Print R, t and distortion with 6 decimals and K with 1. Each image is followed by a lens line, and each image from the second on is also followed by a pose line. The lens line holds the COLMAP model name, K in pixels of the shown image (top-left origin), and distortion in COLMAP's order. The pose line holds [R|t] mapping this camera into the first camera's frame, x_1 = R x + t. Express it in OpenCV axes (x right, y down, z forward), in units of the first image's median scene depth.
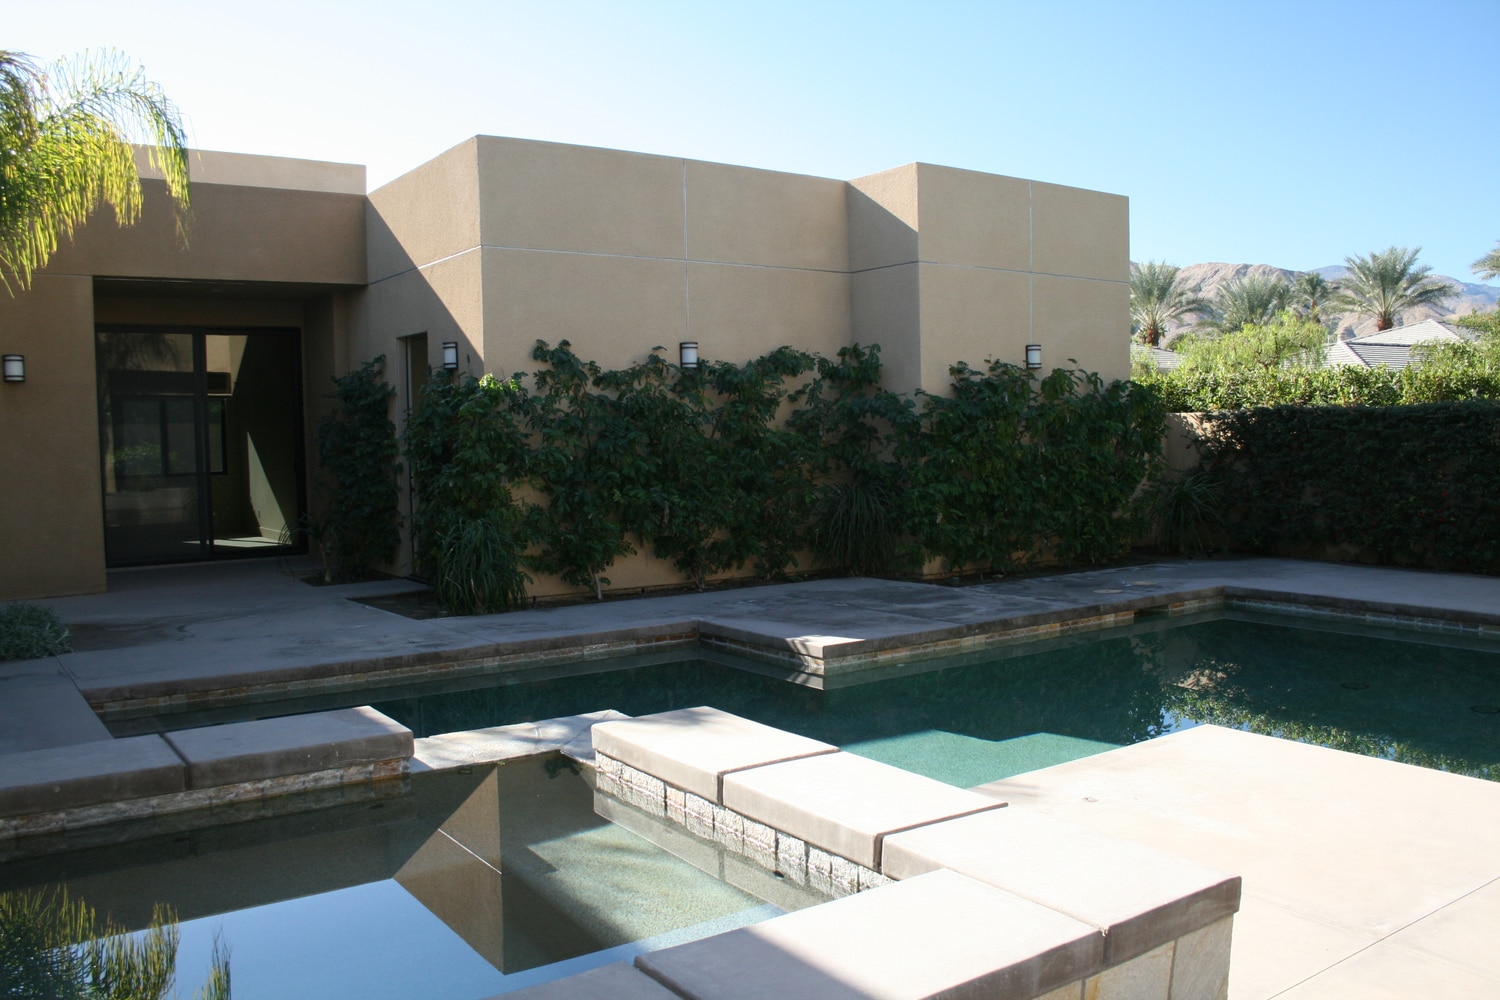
lens RADIAL K [[1260.5, 0, 745.0], [0, 1260.5, 496.7], [0, 0, 1]] dist [-0.151405, 0.105158]
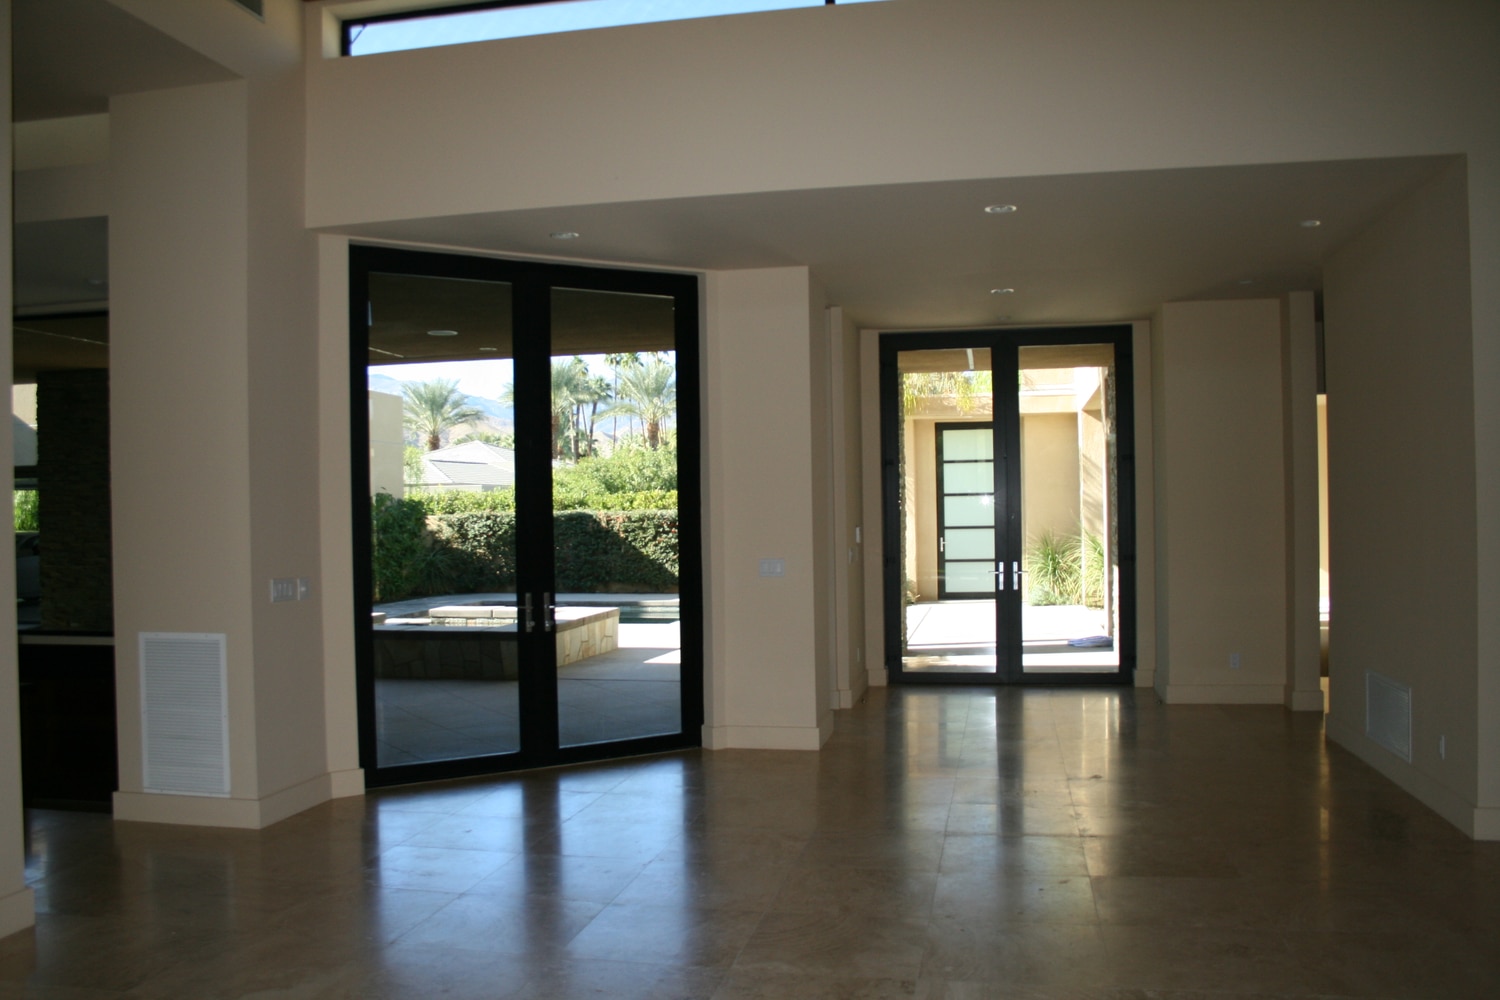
lens RADIAL K [[1260.5, 0, 751.9], [0, 1260.5, 501.8], [0, 0, 1]] dist [-0.151405, 0.105158]
pose [[0.723733, 0.010808, 0.689996, -0.627617], [0.041354, 0.997401, -0.058999, 0.042389], [-0.688840, 0.071234, 0.721405, -0.713327]]
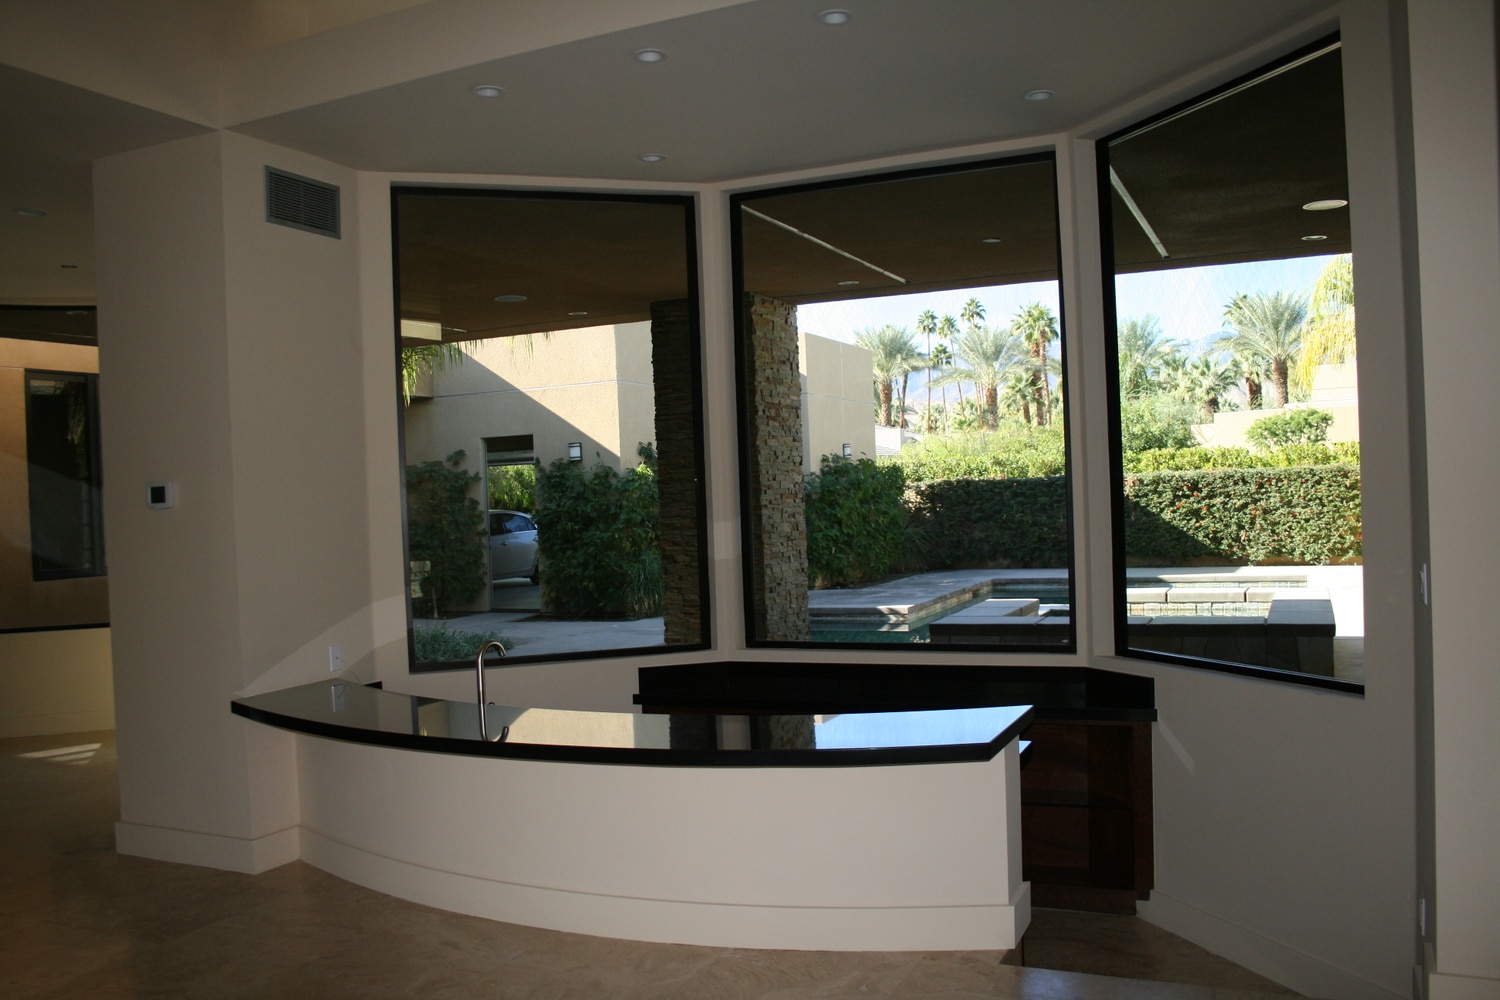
lens RADIAL K [[1260.5, 0, 753.4], [0, 1260.5, 497.5], [0, 0, 1]] dist [-0.151405, 0.105158]
pose [[0.857896, -0.018914, 0.513475, -0.728222], [0.052728, 0.997287, -0.051361, 0.025489], [-0.511110, 0.071137, 0.856566, -0.338180]]
